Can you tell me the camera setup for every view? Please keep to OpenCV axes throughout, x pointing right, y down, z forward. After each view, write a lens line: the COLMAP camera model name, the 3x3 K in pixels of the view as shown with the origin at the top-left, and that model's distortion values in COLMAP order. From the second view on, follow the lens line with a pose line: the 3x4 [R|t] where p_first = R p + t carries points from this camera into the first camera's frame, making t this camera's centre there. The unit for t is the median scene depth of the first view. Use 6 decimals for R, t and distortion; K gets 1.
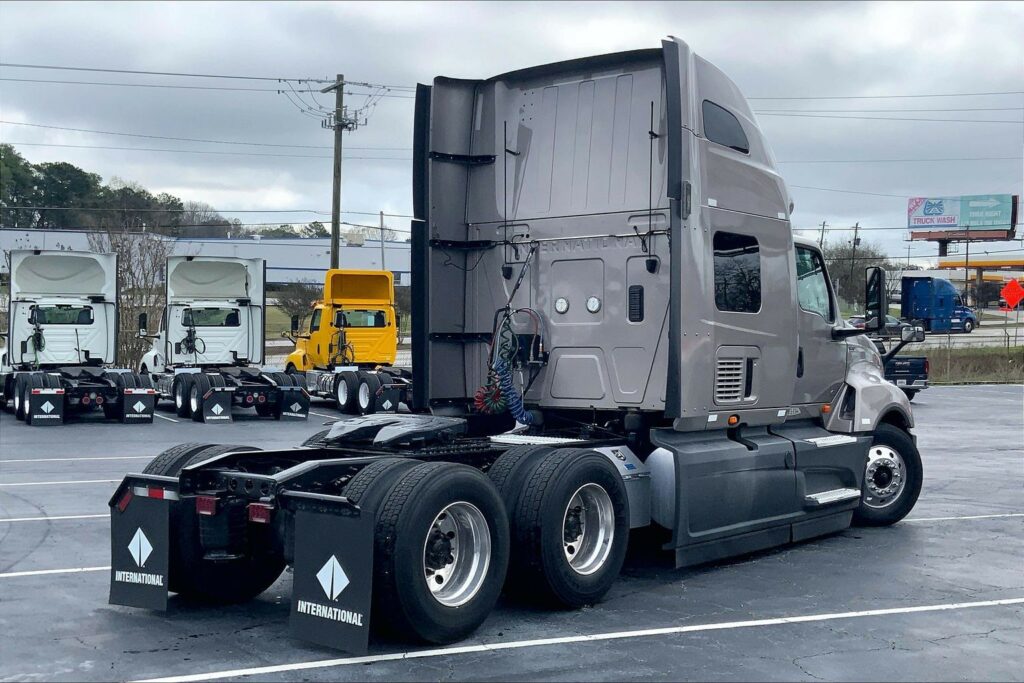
lens RADIAL K [[1268.6, 0, 512.5], [0, 1268.6, 365.1], [0, 0, 1]] dist [0.018660, 0.008659]
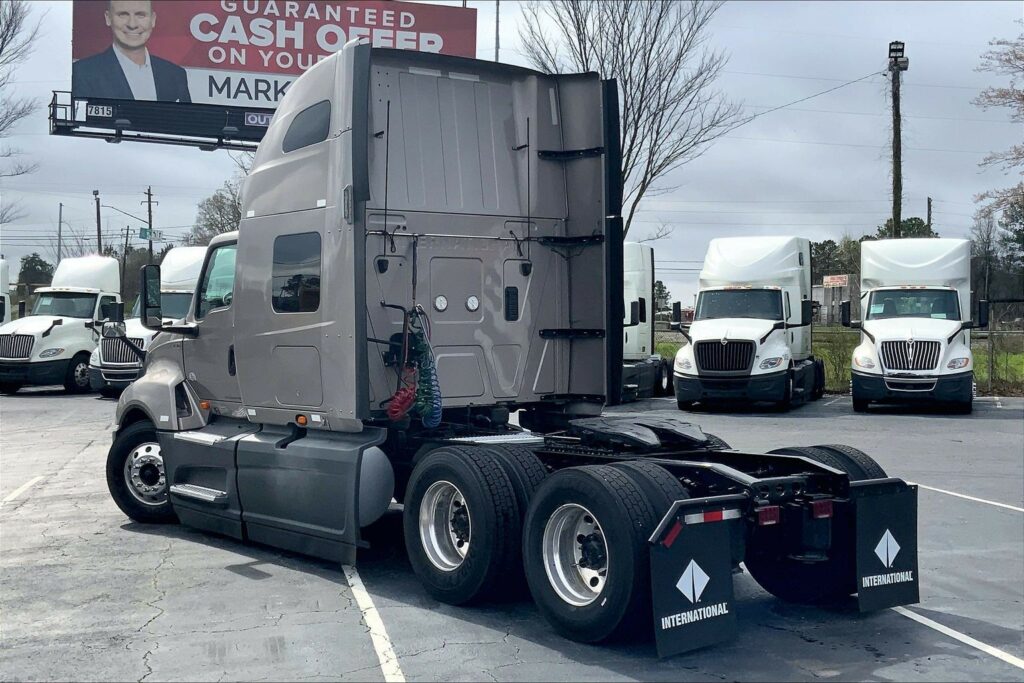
lens RADIAL K [[1422.7, 0, 468.9], [0, 1422.7, 341.9], [0, 0, 1]] dist [0.005849, -0.081147]
pose [[0.250455, -0.018691, 0.967948, -1.012477], [0.017512, 0.999738, 0.014773, -0.033039], [-0.967970, 0.013251, 0.250717, 0.702170]]
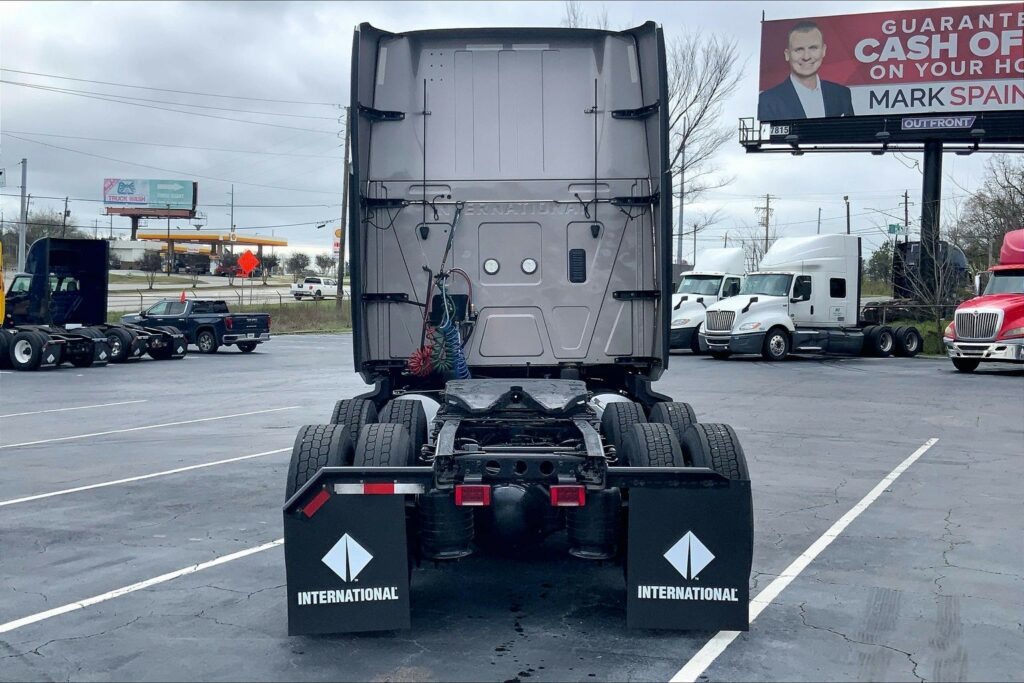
lens RADIAL K [[1066.8, 0, 474.9], [0, 1066.8, 337.3], [0, 0, 1]] dist [0.067495, -0.149175]
pose [[0.791511, -0.026274, 0.610591, -0.500836], [0.017220, 0.999638, 0.020693, -0.007670], [-0.610913, -0.005864, 0.791676, 0.320137]]
